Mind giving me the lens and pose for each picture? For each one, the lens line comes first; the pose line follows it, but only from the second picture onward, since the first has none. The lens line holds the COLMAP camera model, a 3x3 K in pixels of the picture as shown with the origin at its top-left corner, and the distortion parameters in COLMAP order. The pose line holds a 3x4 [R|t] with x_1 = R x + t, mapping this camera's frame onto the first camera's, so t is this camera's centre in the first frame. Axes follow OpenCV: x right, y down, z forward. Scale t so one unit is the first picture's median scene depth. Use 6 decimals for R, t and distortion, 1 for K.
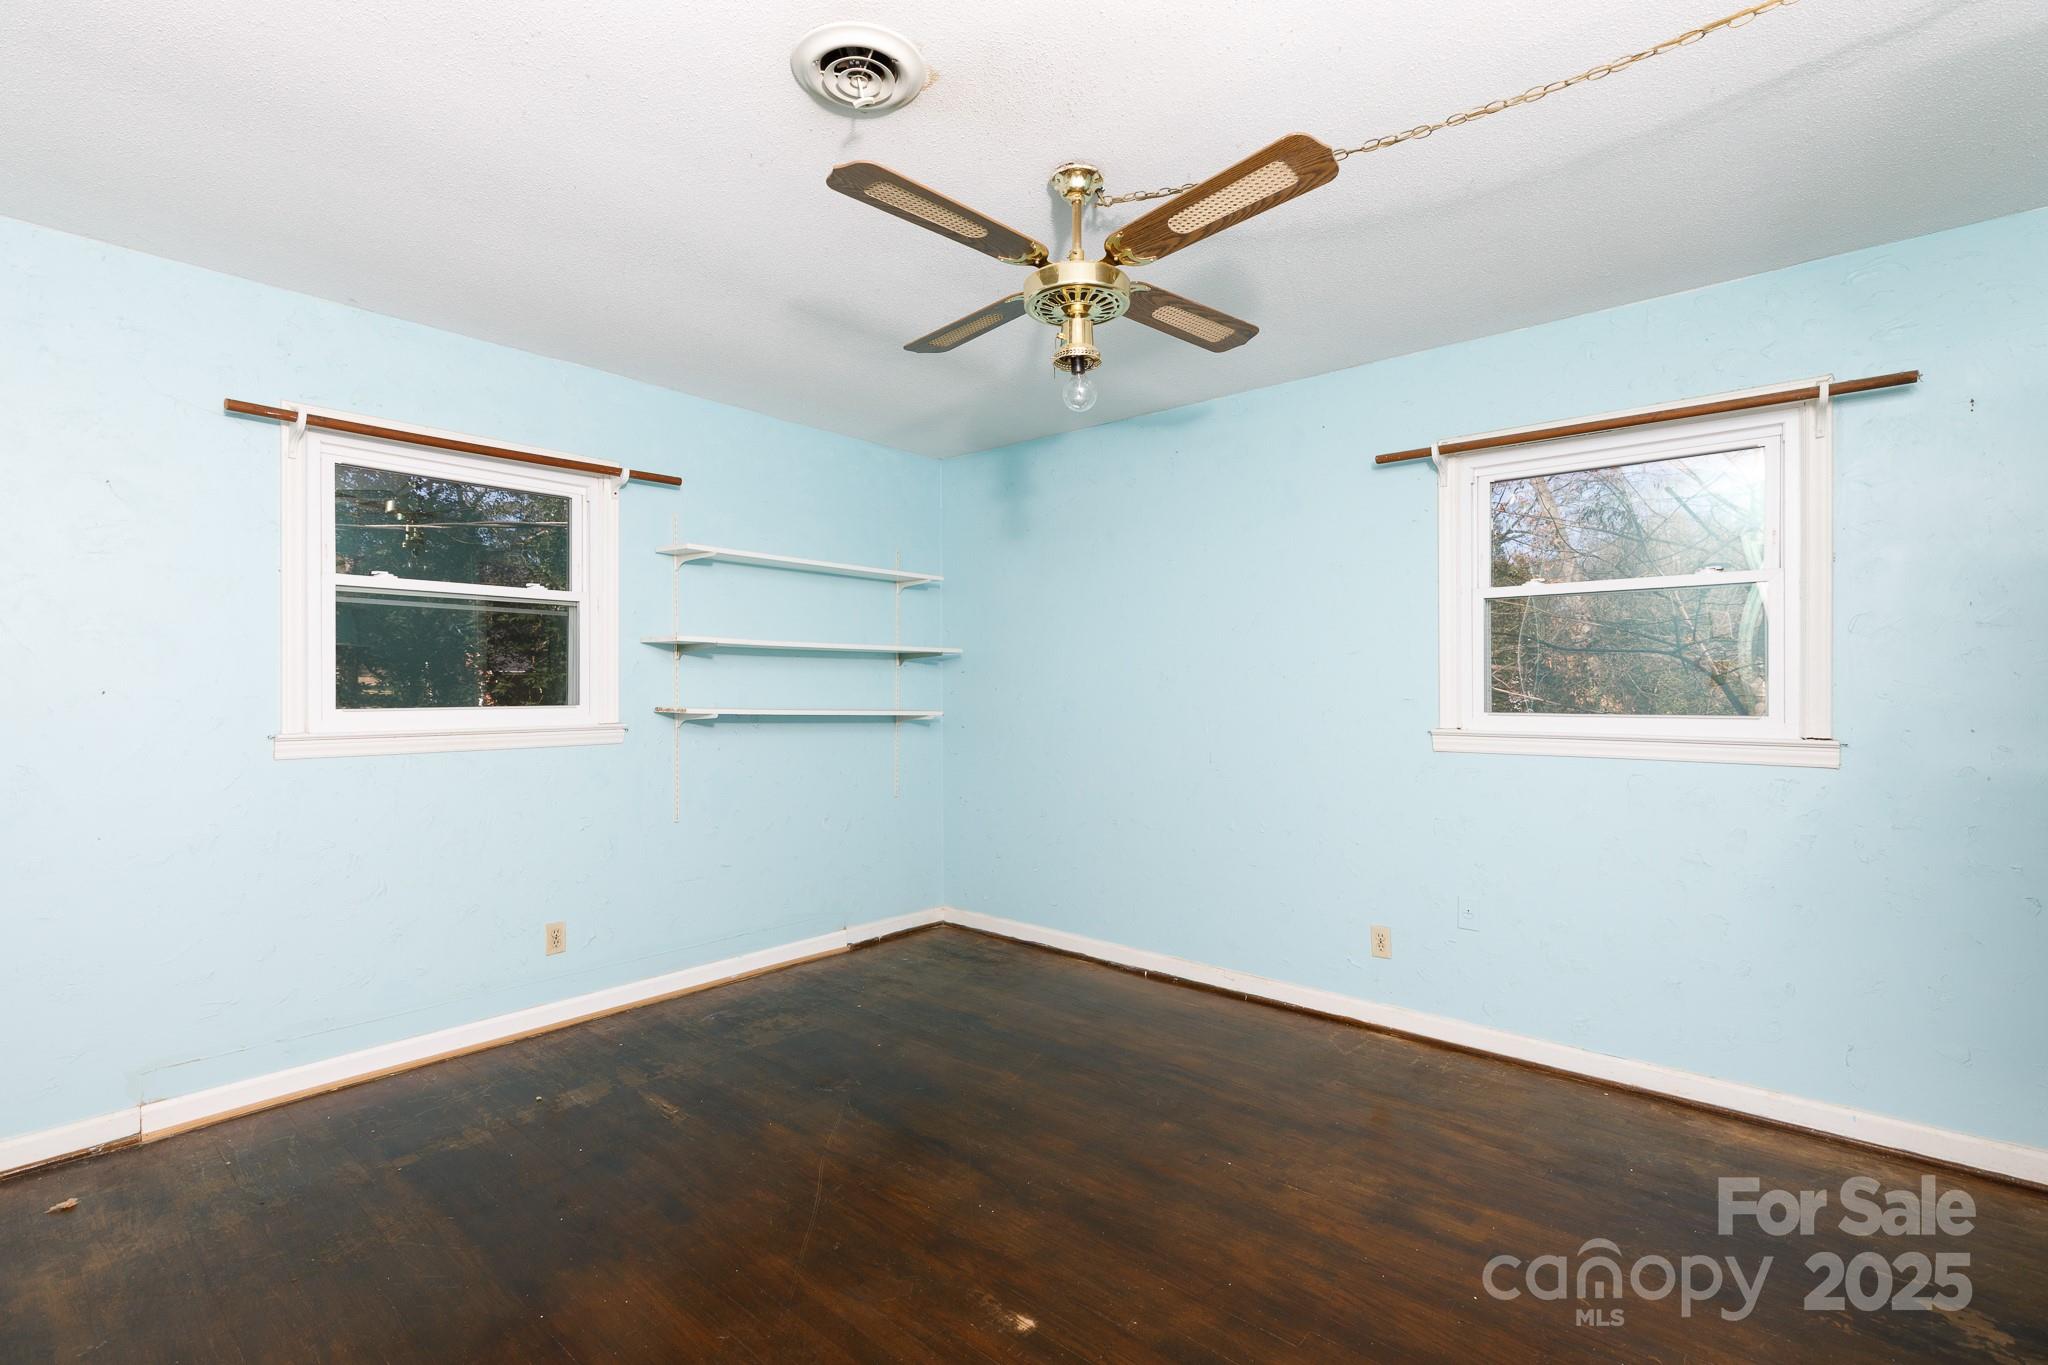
lens RADIAL K [[913.2, 0, 1023.8], [0, 913.2, 679.4], [0, 0, 1]] dist [-0.000811, 0.000541]
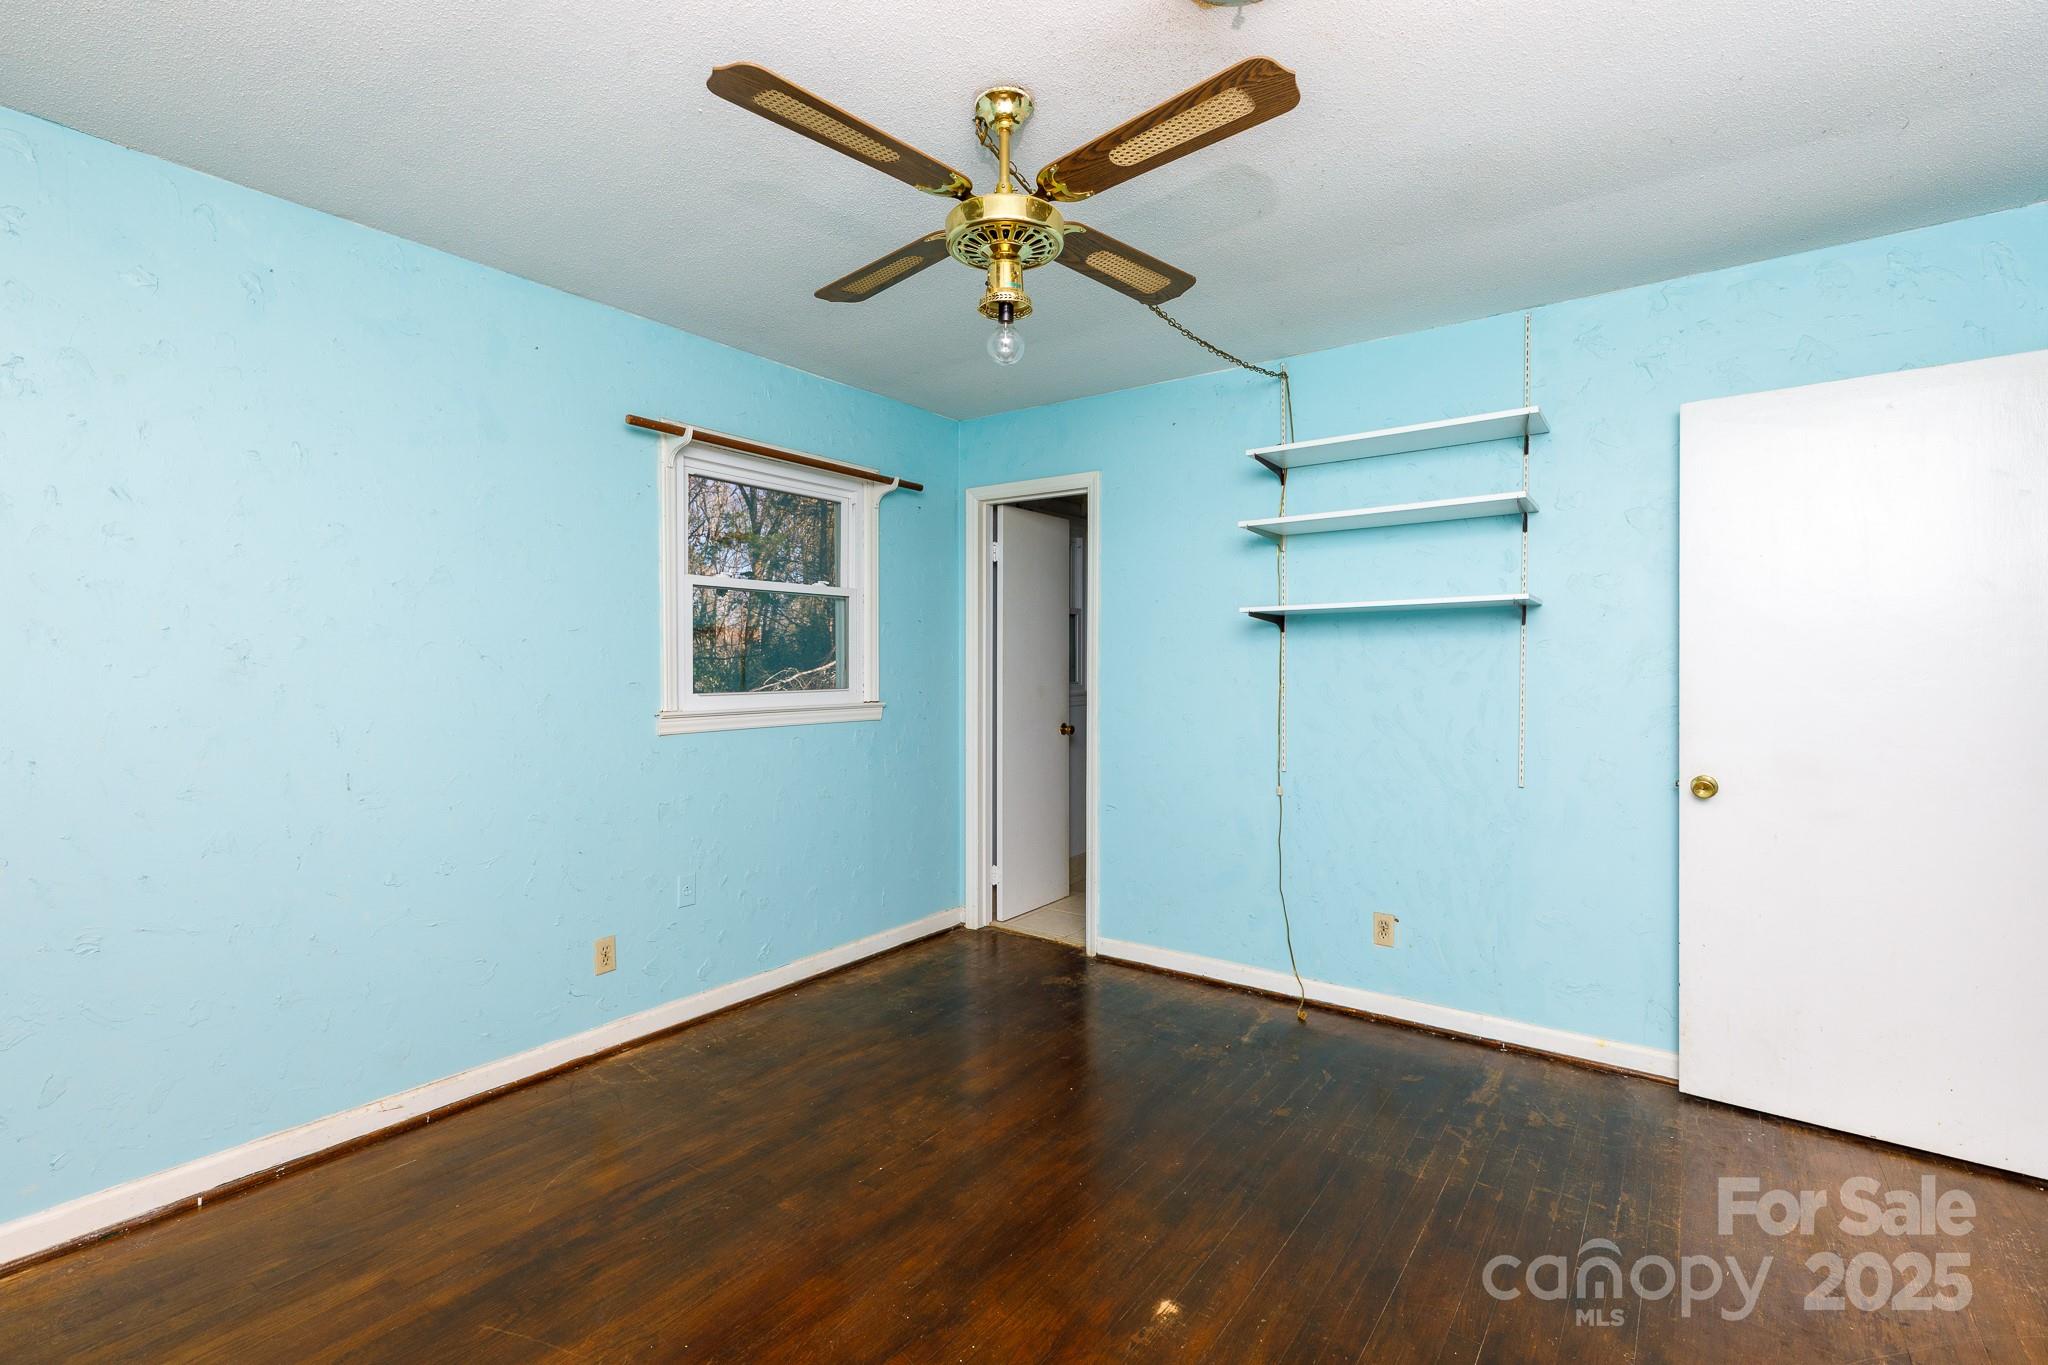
lens RADIAL K [[913.2, 0, 1008.7], [0, 913.2, 668.1], [0, 0, 1]] dist [-0.000811, 0.000541]
pose [[-0.064539, -0.007185, 0.997889, -0.624539], [-0.004319, 0.999967, 0.006921, -0.003445], [-0.997906, -0.003863, -0.064568, 0.786643]]
